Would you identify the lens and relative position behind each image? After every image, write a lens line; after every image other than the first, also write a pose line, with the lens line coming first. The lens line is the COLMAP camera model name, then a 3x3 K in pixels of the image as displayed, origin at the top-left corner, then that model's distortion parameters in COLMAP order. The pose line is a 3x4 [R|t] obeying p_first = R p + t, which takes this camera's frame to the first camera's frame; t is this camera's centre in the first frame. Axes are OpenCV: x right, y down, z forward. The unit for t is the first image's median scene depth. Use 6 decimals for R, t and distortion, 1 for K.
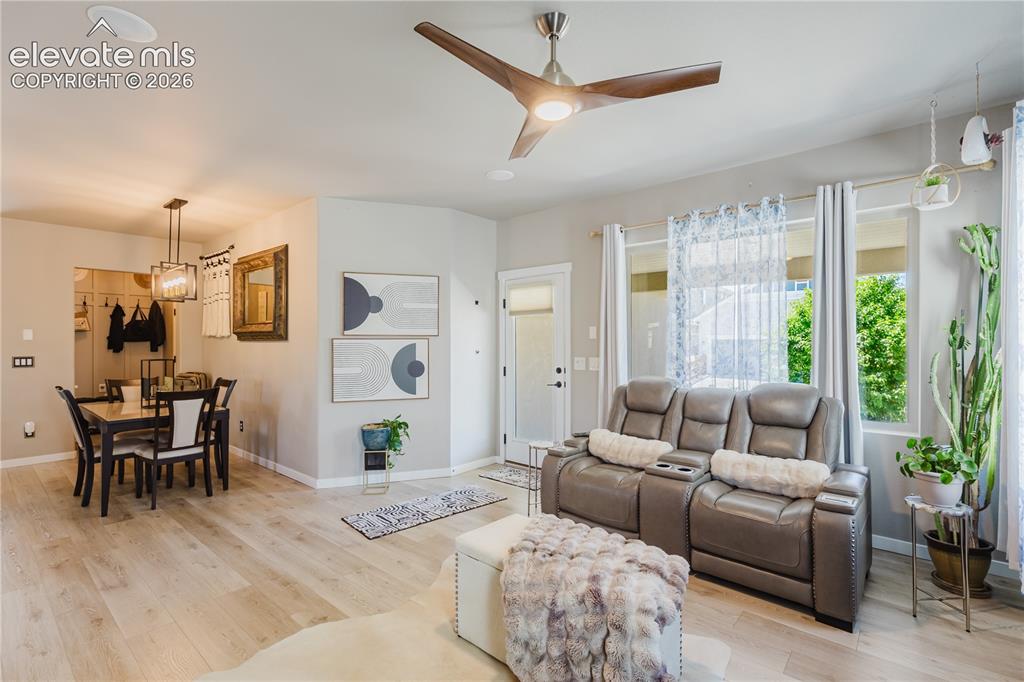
lens RADIAL K [[469.1, 0, 511.5], [0, 469.1, 341.9], [0, 0, 1]] dist [-0.002339, 0.002292]
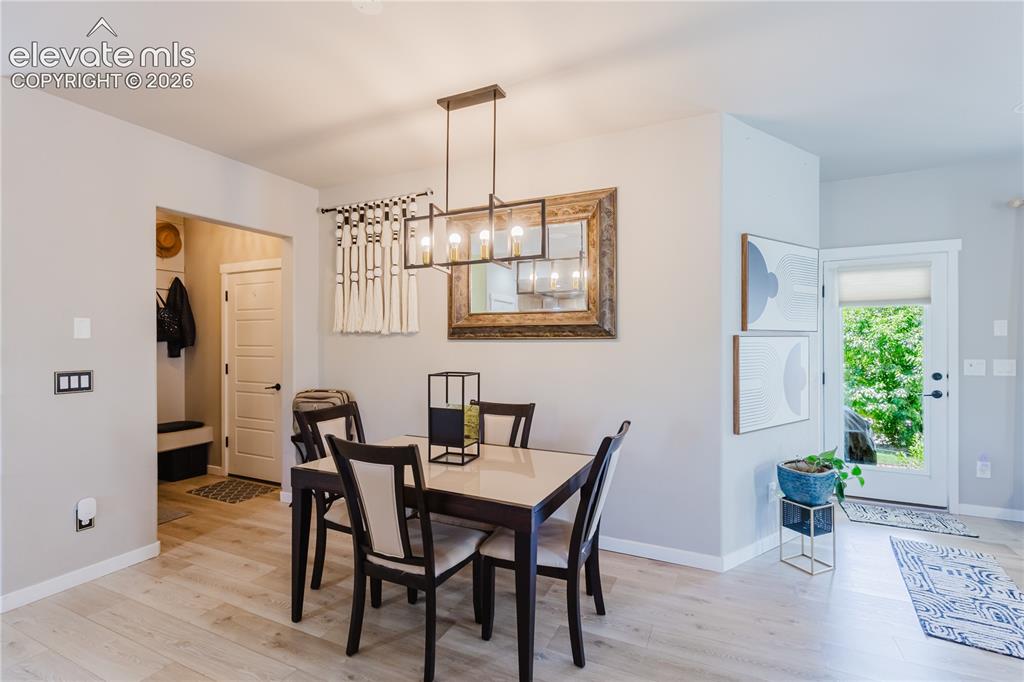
lens RADIAL K [[469.1, 0, 511.6], [0, 469.1, 341.6], [0, 0, 1]] dist [-0.002339, 0.002292]
pose [[0.965380, -0.002697, 0.260833, -0.816604], [0.002898, 0.999996, -0.000386, 0.000816], [-0.260831, 0.001128, 0.965384, 0.441394]]
